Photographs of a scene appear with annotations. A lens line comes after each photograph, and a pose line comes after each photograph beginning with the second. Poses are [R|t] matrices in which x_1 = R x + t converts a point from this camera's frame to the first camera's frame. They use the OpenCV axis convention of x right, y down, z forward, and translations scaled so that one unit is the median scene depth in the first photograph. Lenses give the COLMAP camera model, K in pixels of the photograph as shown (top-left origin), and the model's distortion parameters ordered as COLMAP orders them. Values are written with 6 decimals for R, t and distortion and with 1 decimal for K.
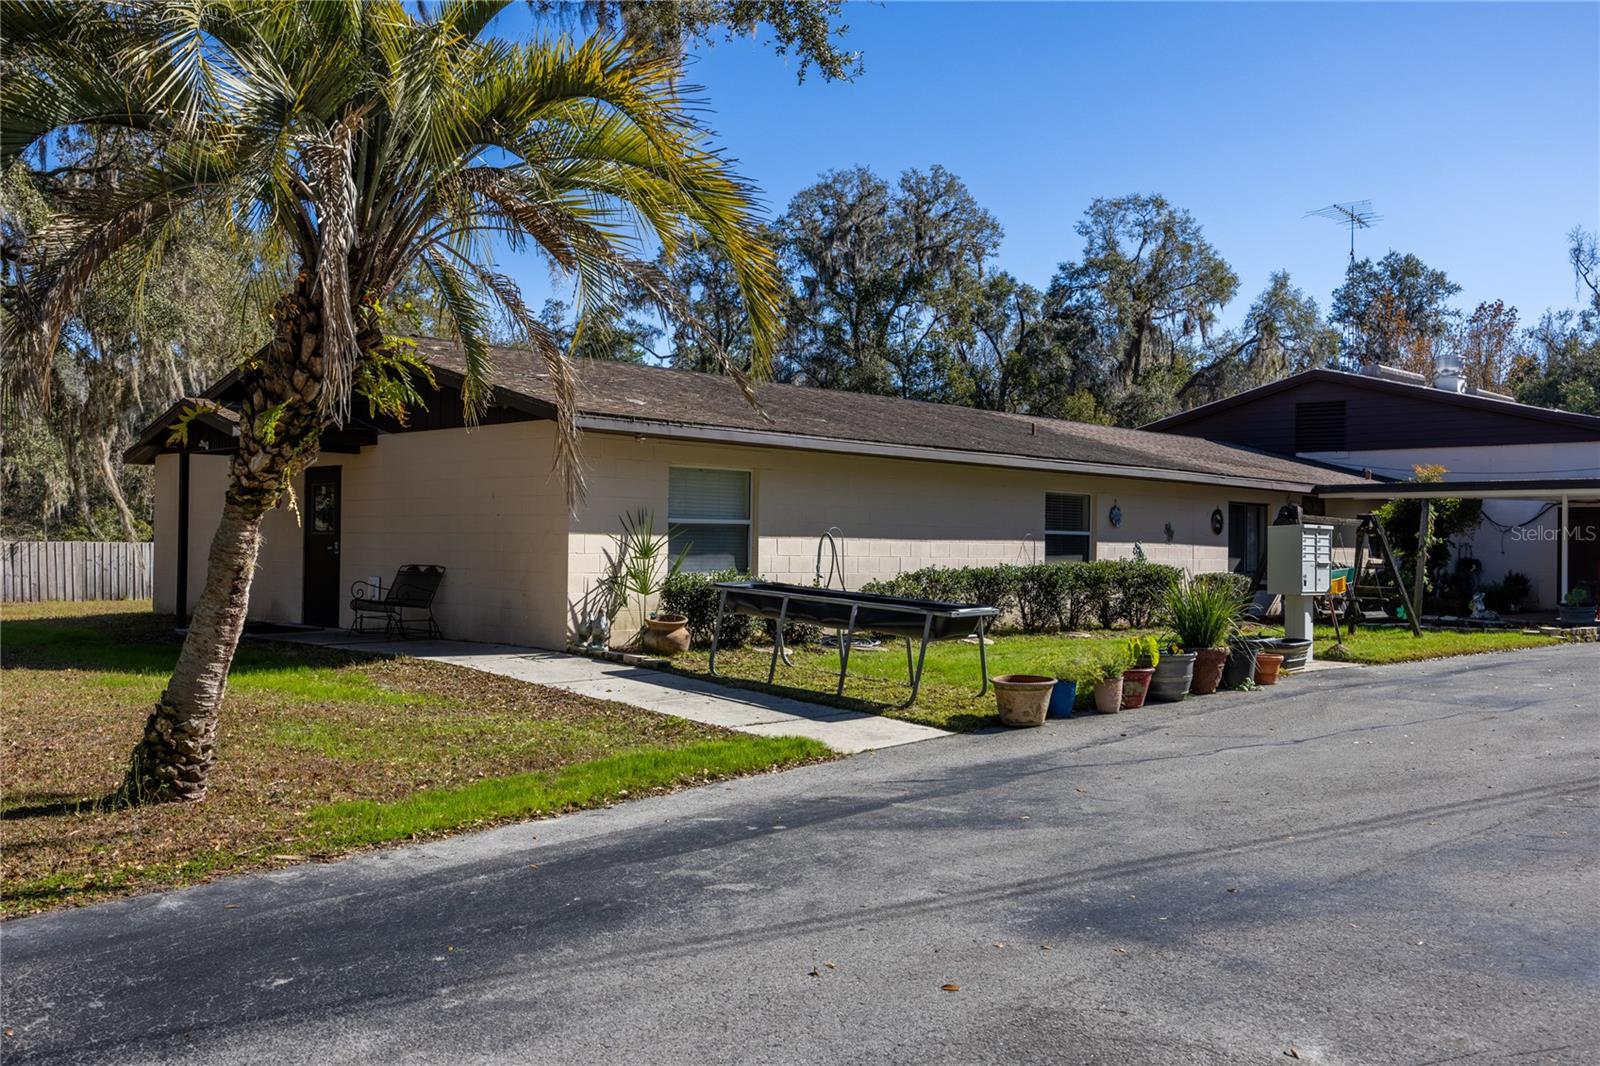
lens RADIAL K [[1414.5, 0, 777.0], [0, 1414.5, 543.4], [0, 0, 1]] dist [-0.017612, 0.002026]
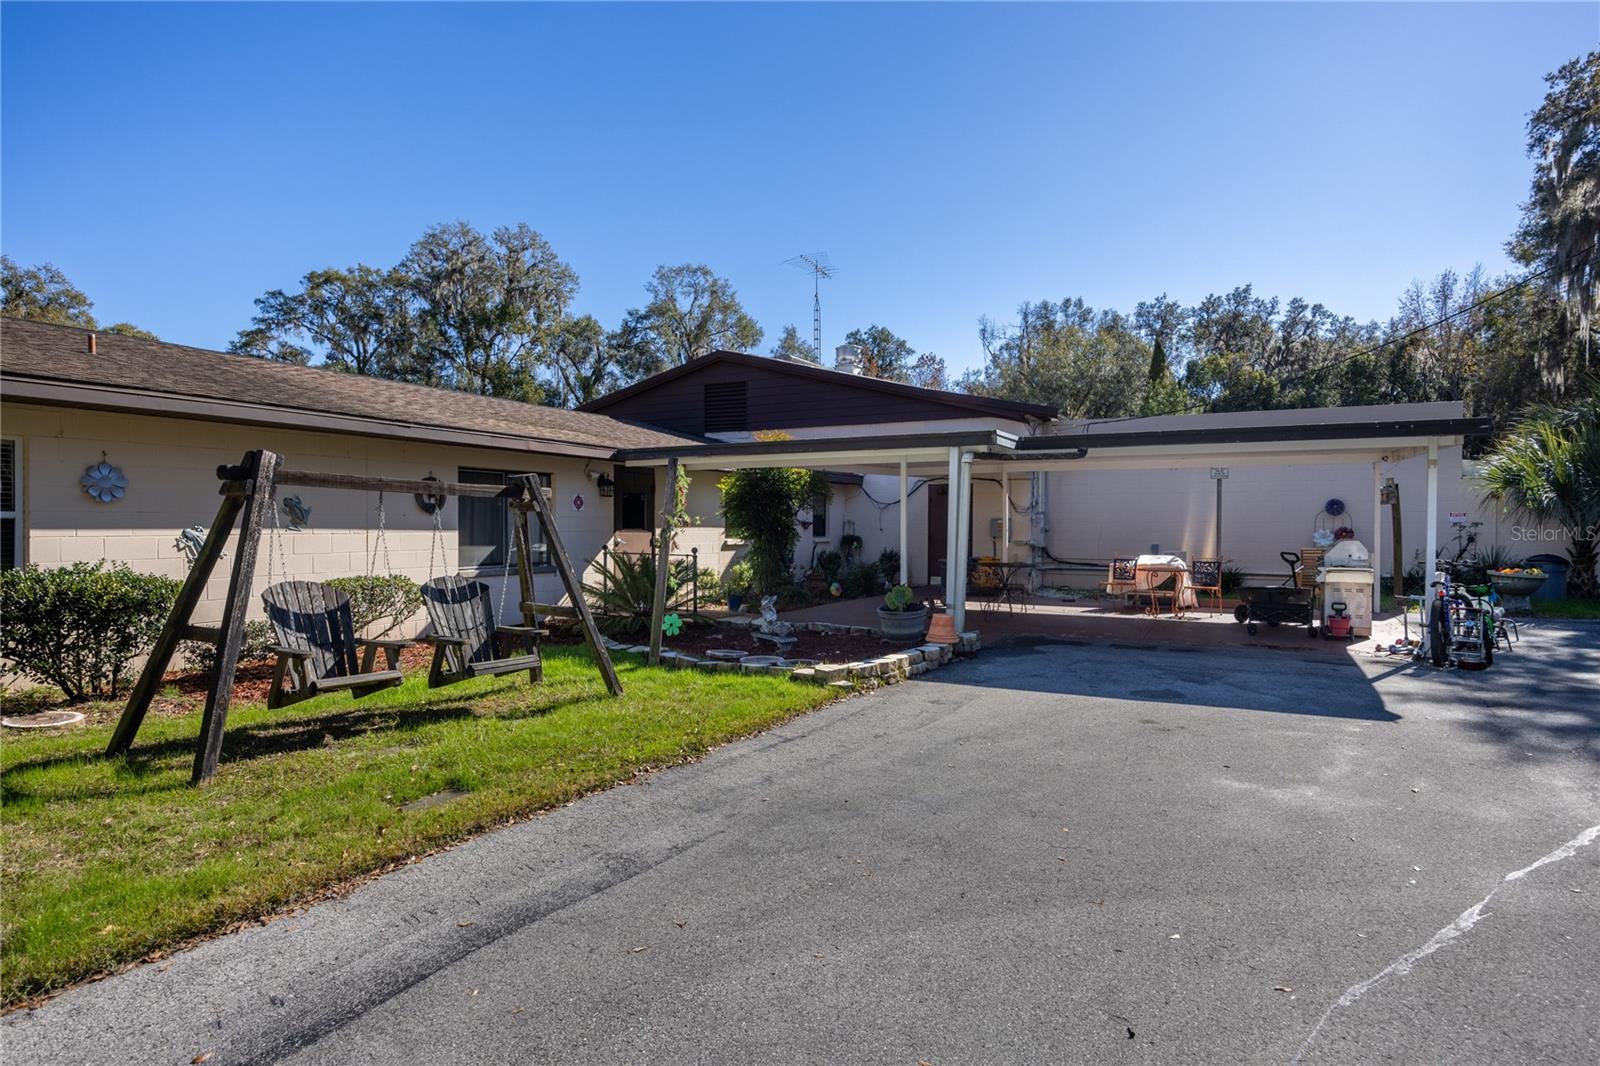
lens RADIAL K [[864.0, 0, 807.9], [0, 864.0, 531.5], [0, 0, 1]] dist [-0.026902, 0.000338]
pose [[0.954107, -0.013863, 0.299145, 0.118672], [0.009931, 0.999843, 0.014661, -0.000639], [-0.299301, -0.011017, 0.954095, 0.179959]]
